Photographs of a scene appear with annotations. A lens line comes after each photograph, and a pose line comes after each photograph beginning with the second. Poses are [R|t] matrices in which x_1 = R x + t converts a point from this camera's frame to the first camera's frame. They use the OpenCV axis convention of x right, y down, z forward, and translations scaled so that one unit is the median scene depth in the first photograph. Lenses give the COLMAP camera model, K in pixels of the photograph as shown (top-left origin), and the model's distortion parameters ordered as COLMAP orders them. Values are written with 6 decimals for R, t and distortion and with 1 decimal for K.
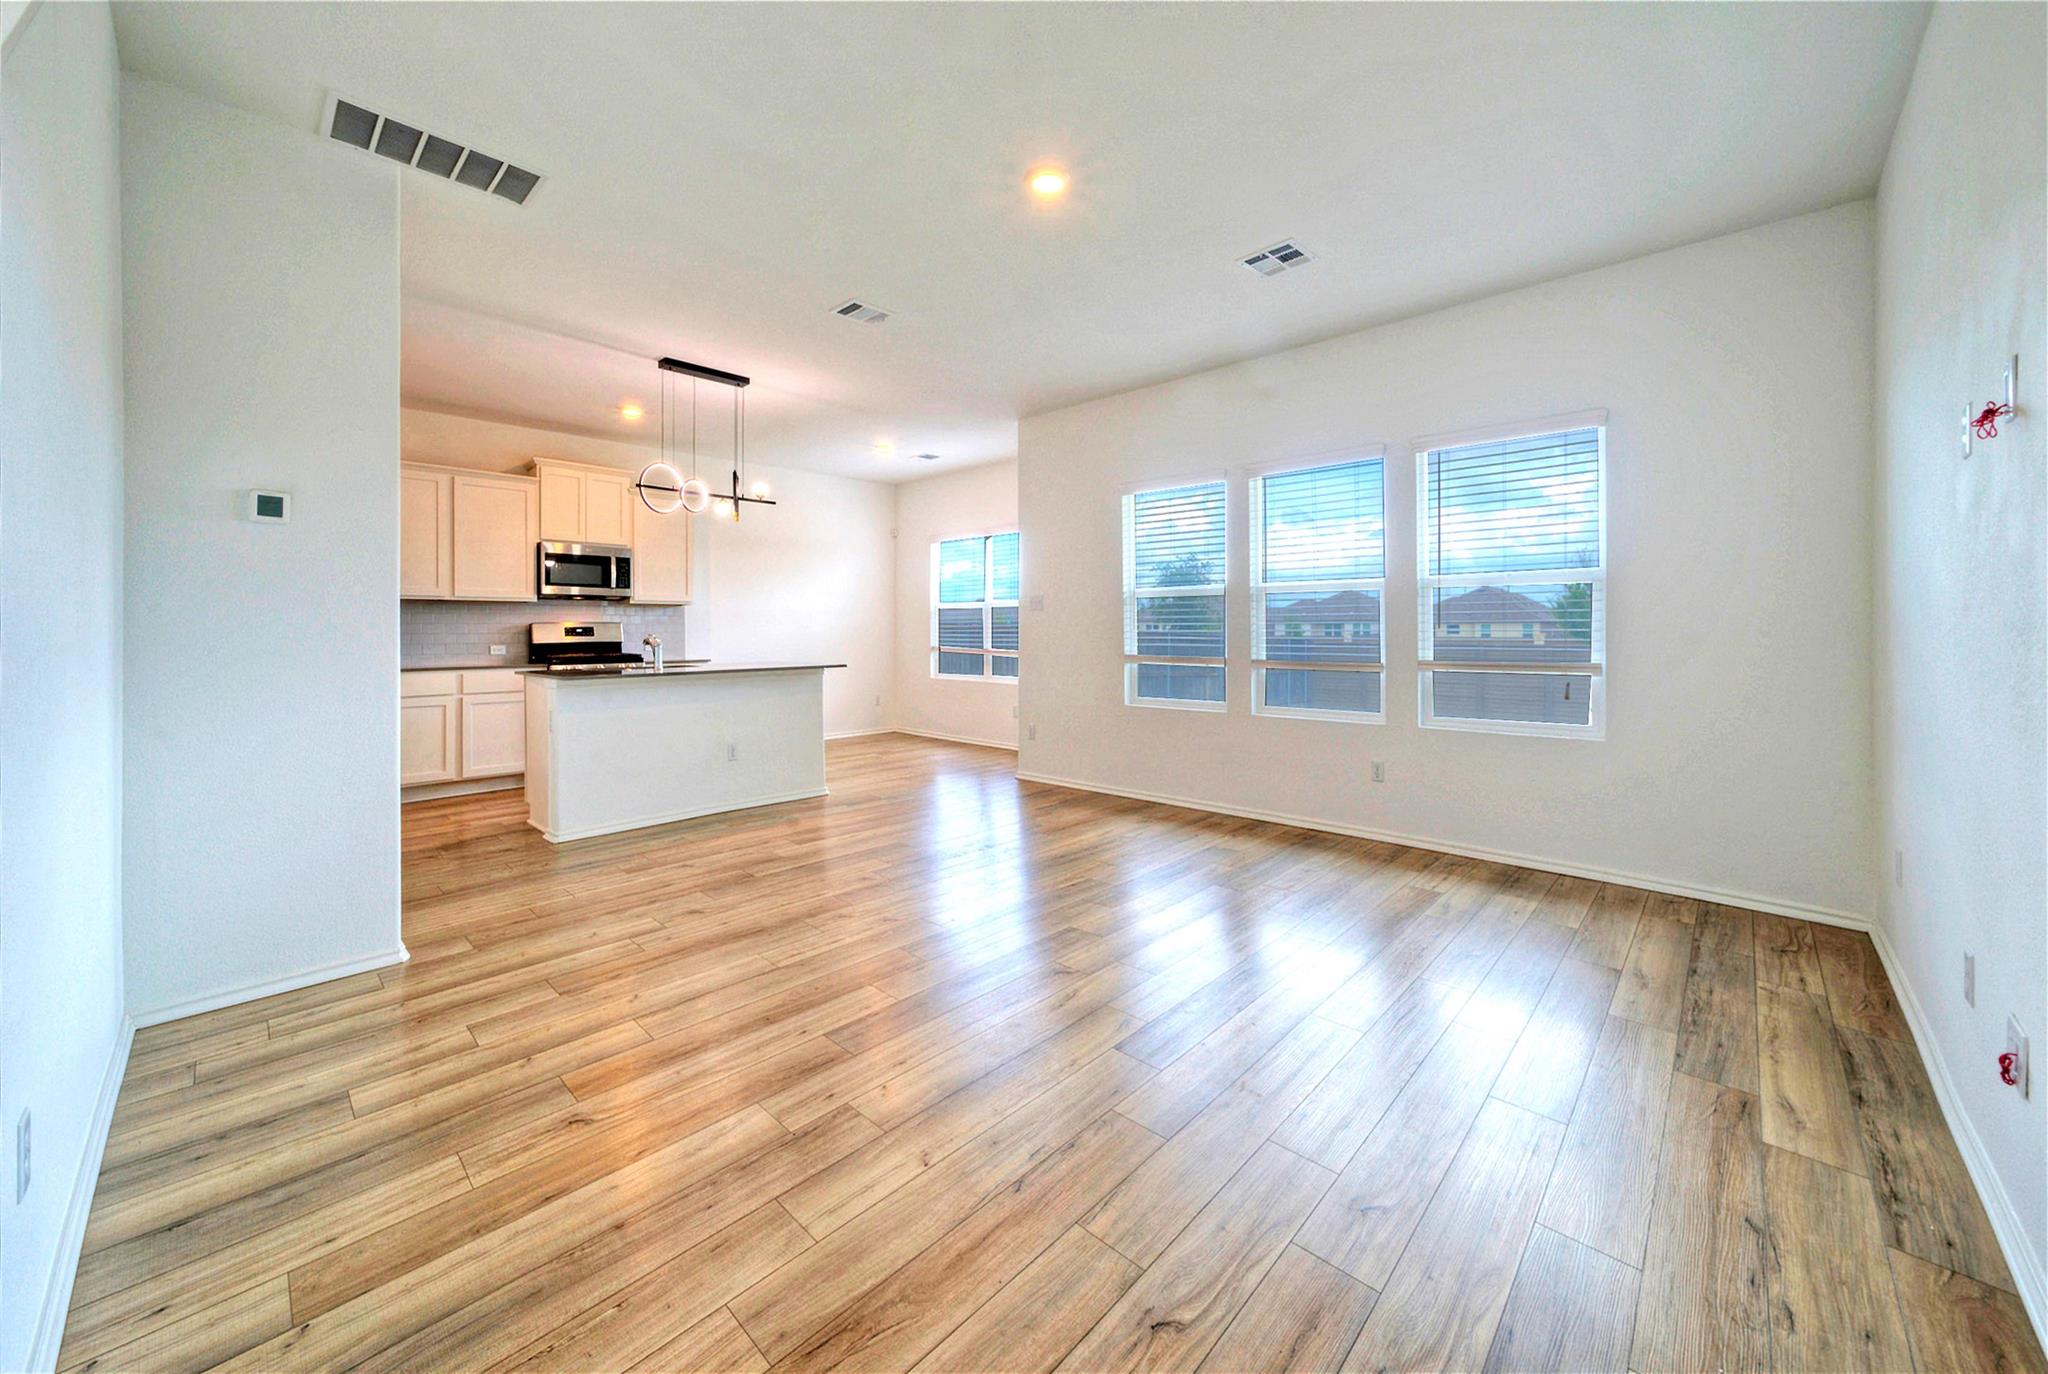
lens RADIAL K [[767.1, 0, 982.3], [0, 767.1, 648.9], [0, 0, 1]] dist [-0.008278, 0.002901]
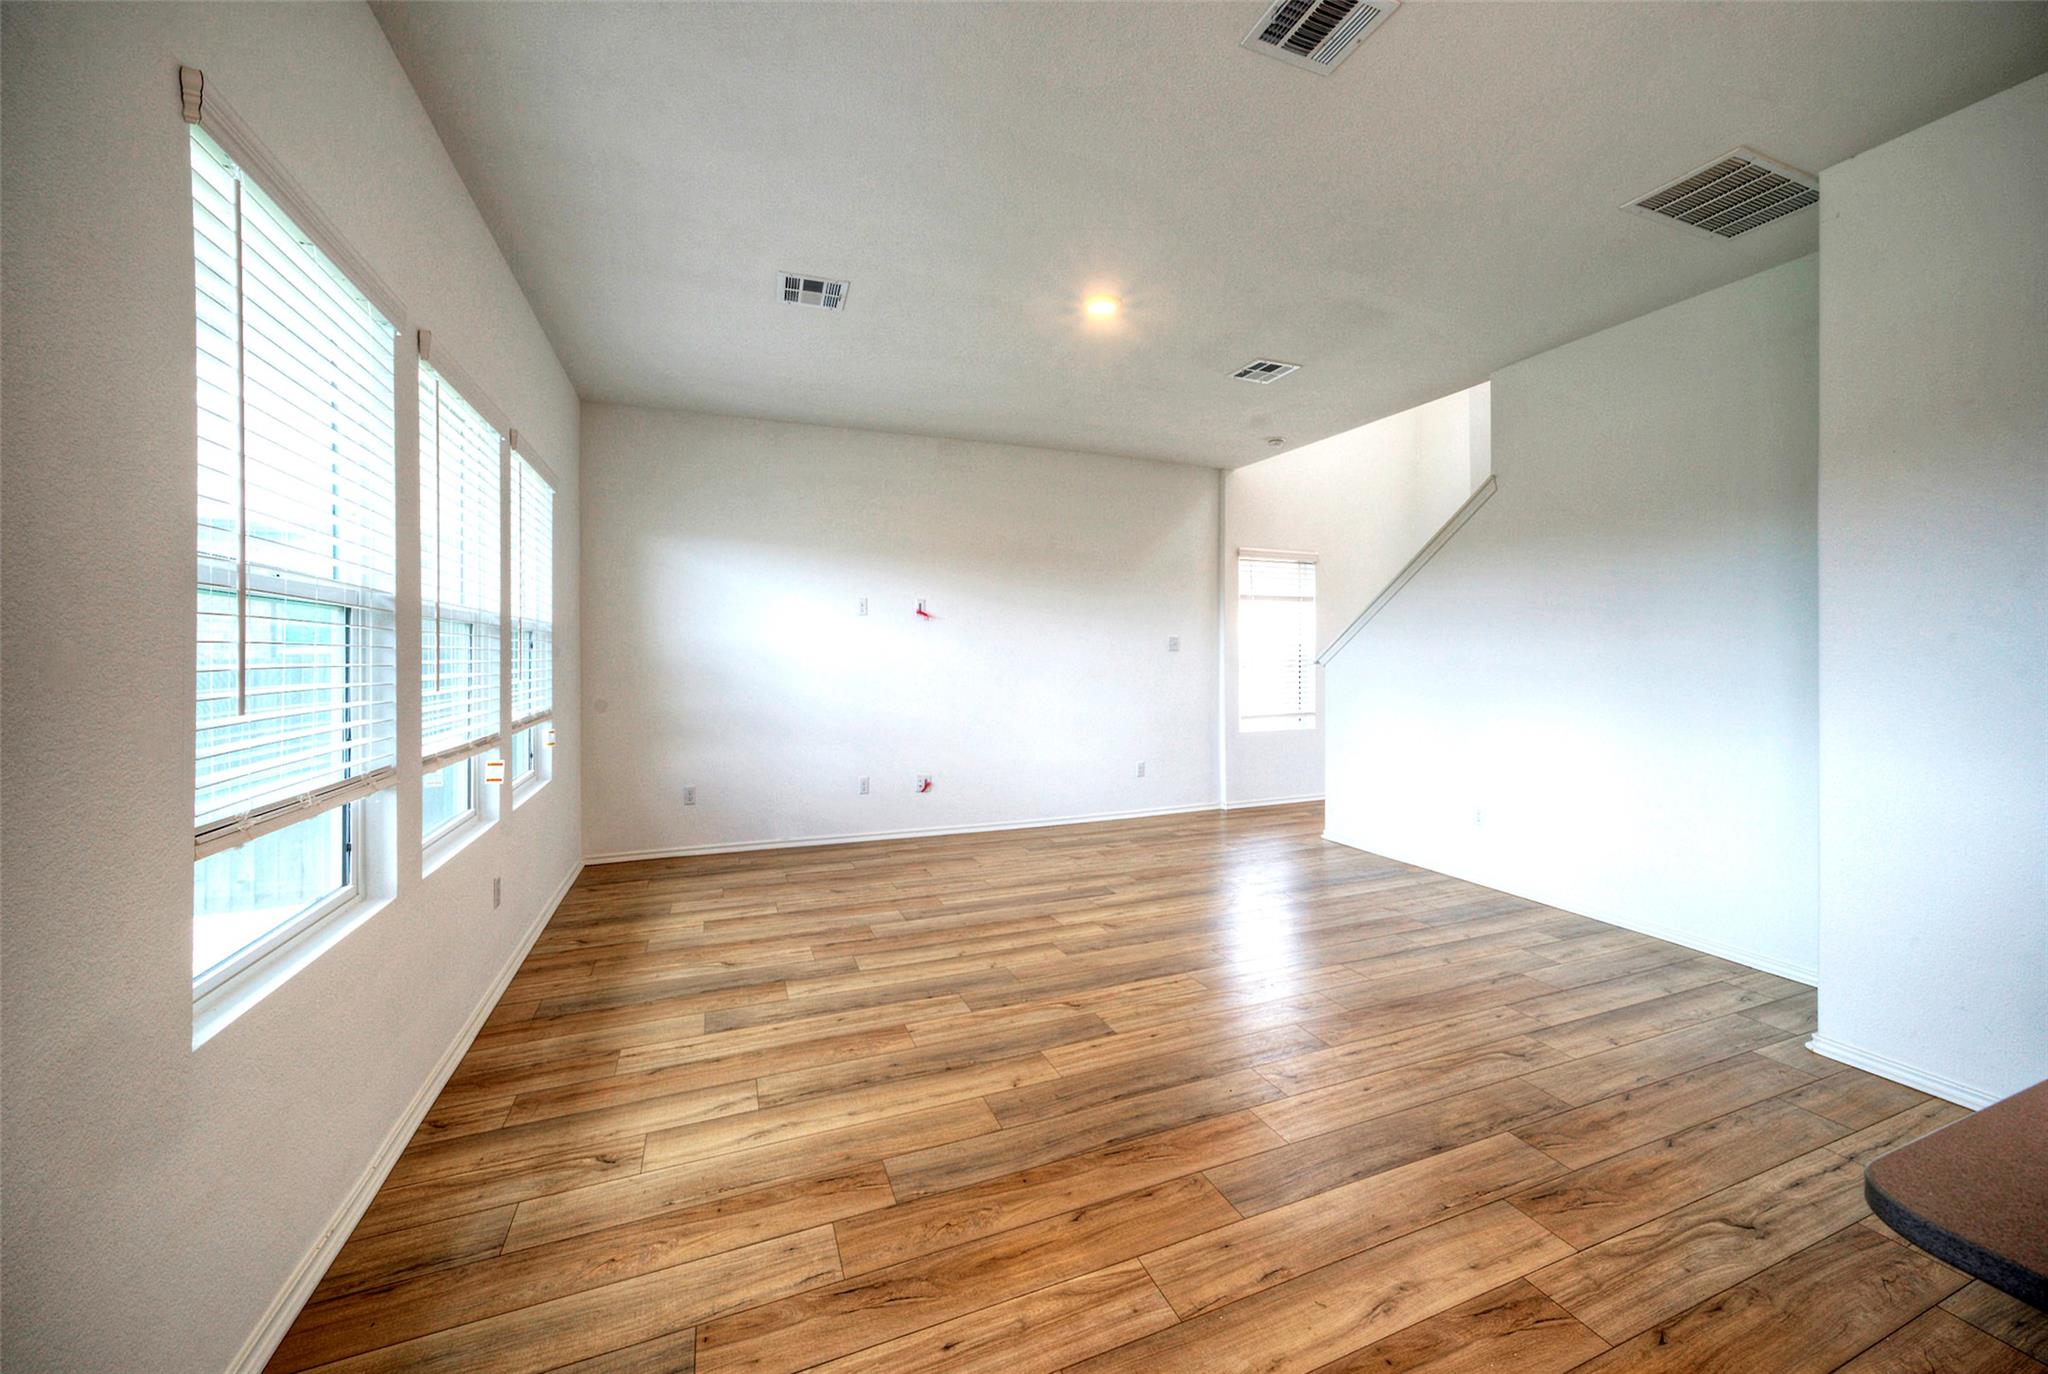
lens RADIAL K [[767.1, 0, 1014.5], [0, 767.1, 664.8], [0, 0, 1]] dist [-0.008278, 0.002901]
pose [[-0.925828, 0.000939, 0.377944, -0.193063], [0.016273, 0.999169, 0.037381, -0.075588], [-0.377594, 0.040759, -0.925074, 1.812403]]
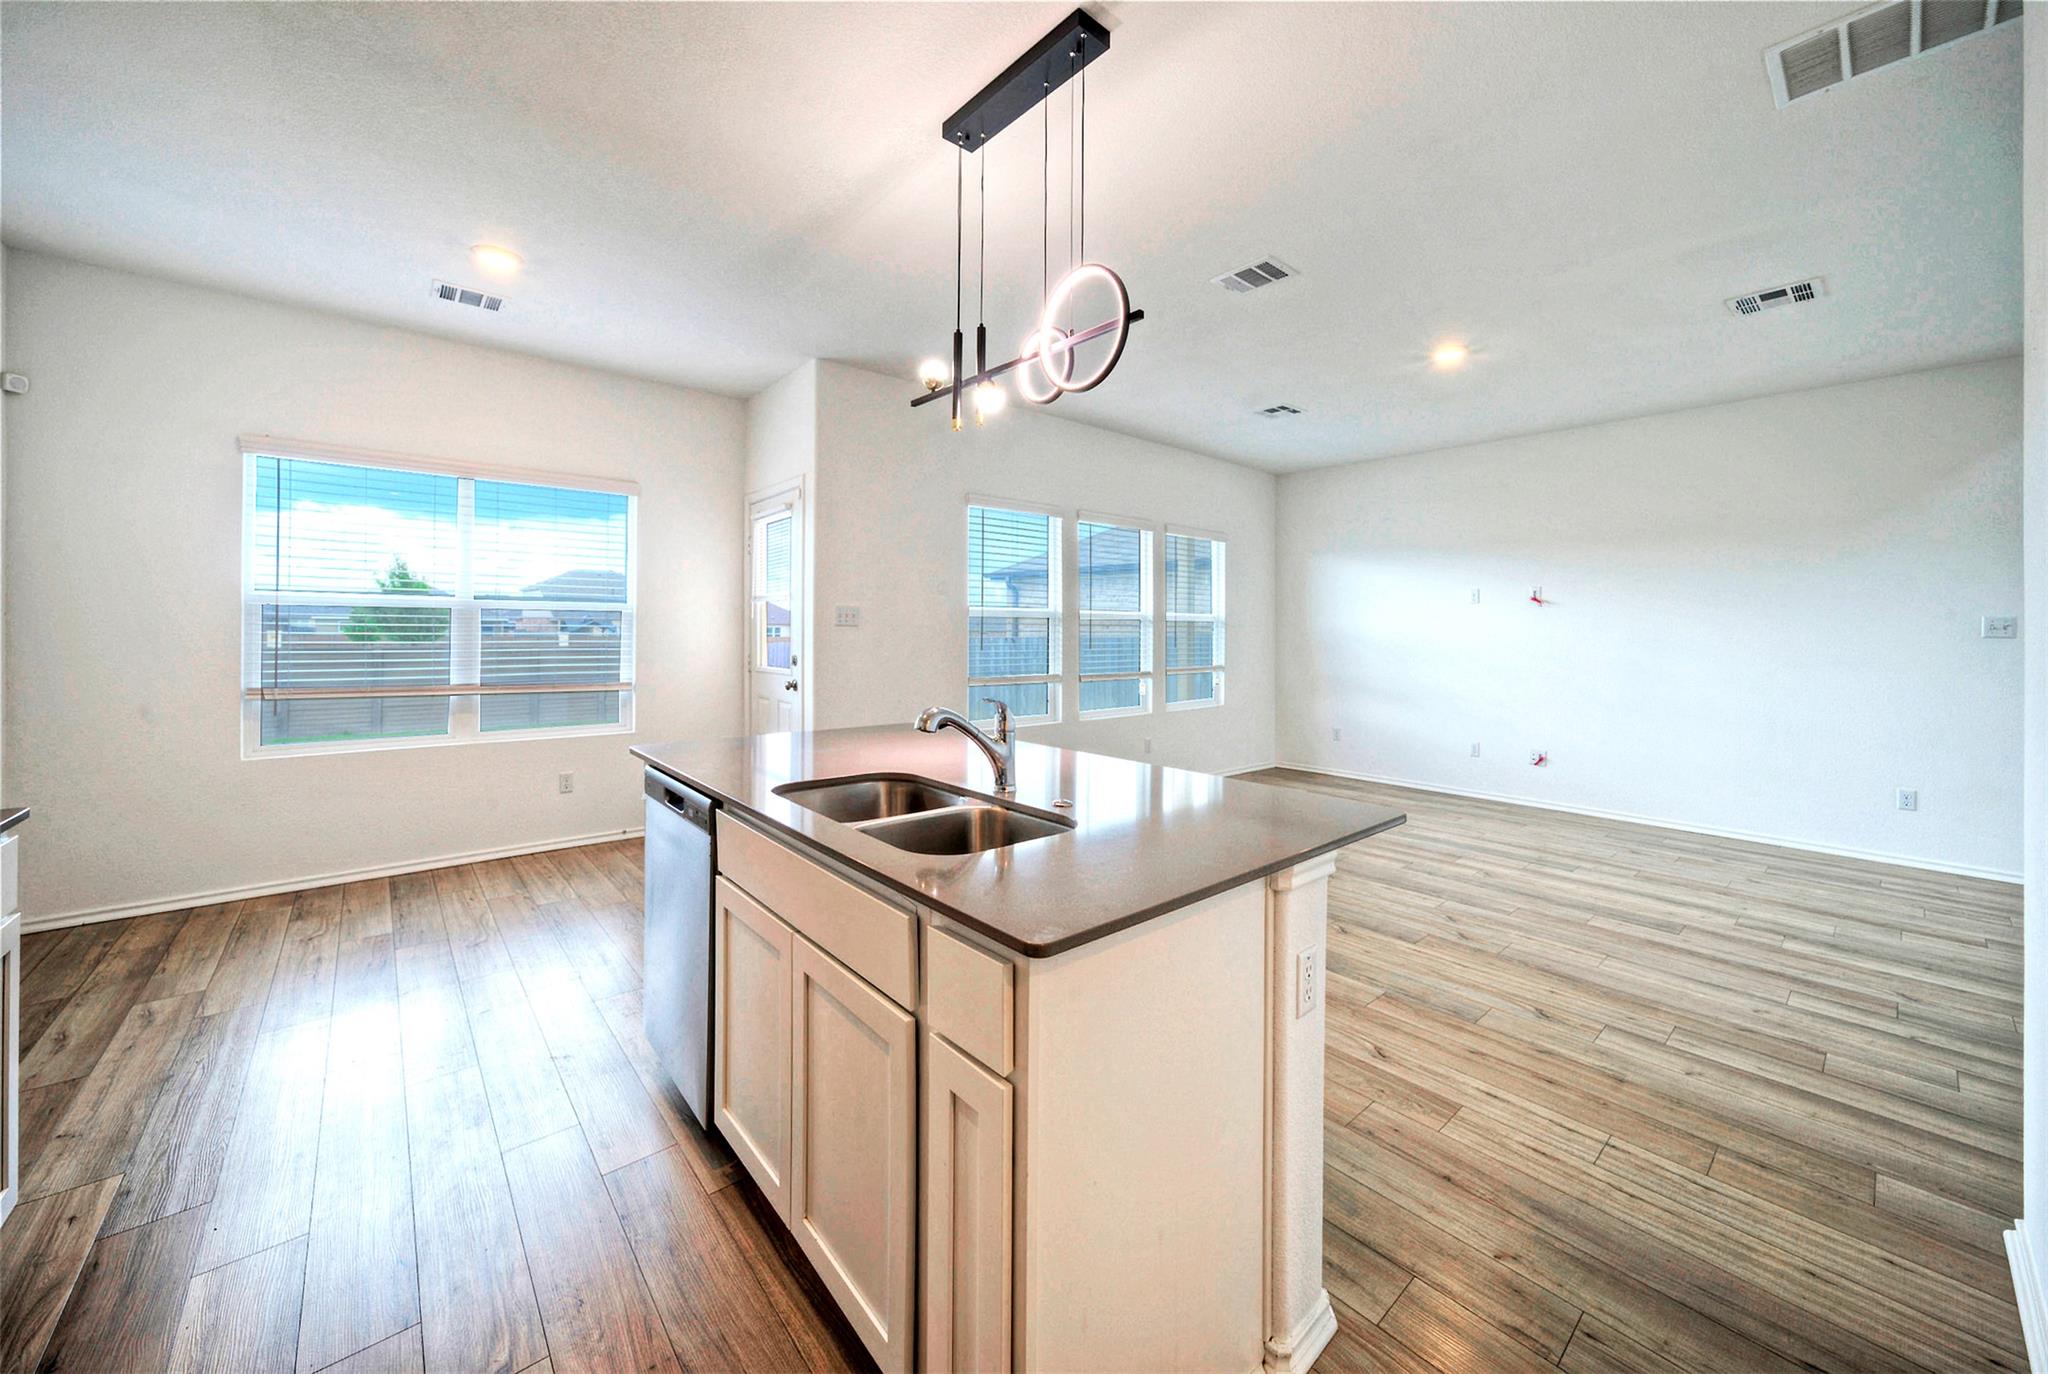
lens RADIAL K [[767.1, 0, 1002.5], [0, 767.1, 634.3], [0, 0, 1]] dist [-0.008278, 0.002901]
pose [[0.064359, -0.004771, 0.997915, -1.179424], [0.017051, 0.999848, 0.003680, -0.071562], [-0.997781, 0.016778, 0.064431, 1.470472]]
